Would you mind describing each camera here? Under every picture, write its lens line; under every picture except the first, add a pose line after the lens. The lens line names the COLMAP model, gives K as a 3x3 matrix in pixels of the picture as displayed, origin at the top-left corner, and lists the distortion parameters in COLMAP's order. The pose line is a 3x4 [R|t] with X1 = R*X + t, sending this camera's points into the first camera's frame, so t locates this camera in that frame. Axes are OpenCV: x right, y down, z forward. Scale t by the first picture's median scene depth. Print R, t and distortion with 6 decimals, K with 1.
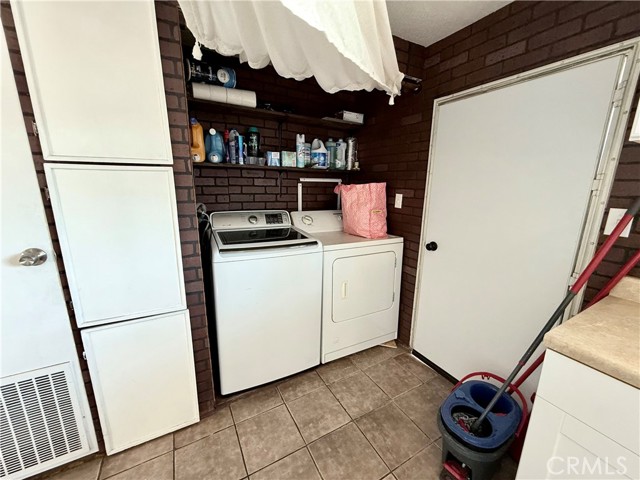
lens RADIAL K [[255.8, 0, 318.9], [0, 255.8, 240.0], [0, 0, 1]] dist [0.000759, -0.000379]
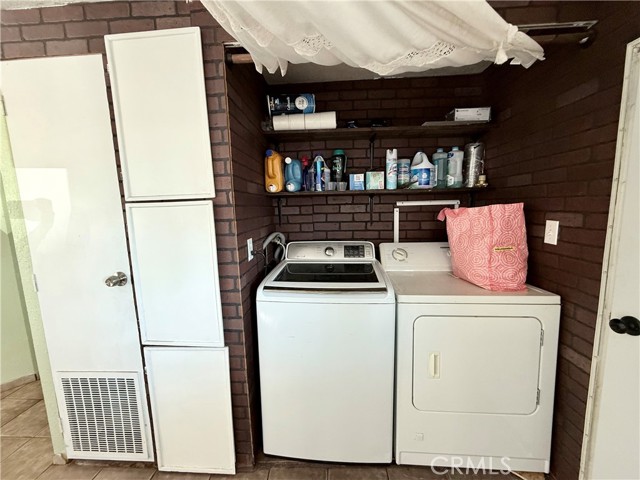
lens RADIAL K [[255.8, 0, 317.0], [0, 255.8, 240.0], [0, 0, 1]] dist [0.000759, -0.000379]
pose [[0.849078, 0.028950, -0.527473, 0.230581], [-0.076140, 0.994778, -0.067966, -0.074859], [0.522751, 0.097870, 0.846849, 0.303629]]
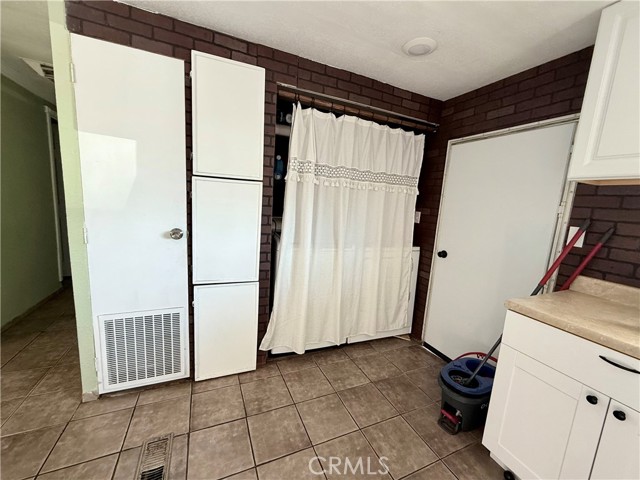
lens RADIAL K [[255.8, 0, 318.5], [0, 255.8, 239.6], [0, 0, 1]] dist [0.000759, -0.000379]
pose [[0.994753, 0.066056, -0.078118, -0.081049], [-0.071481, 0.995065, -0.068817, 0.102639], [0.073187, 0.074040, 0.994566, -0.350040]]
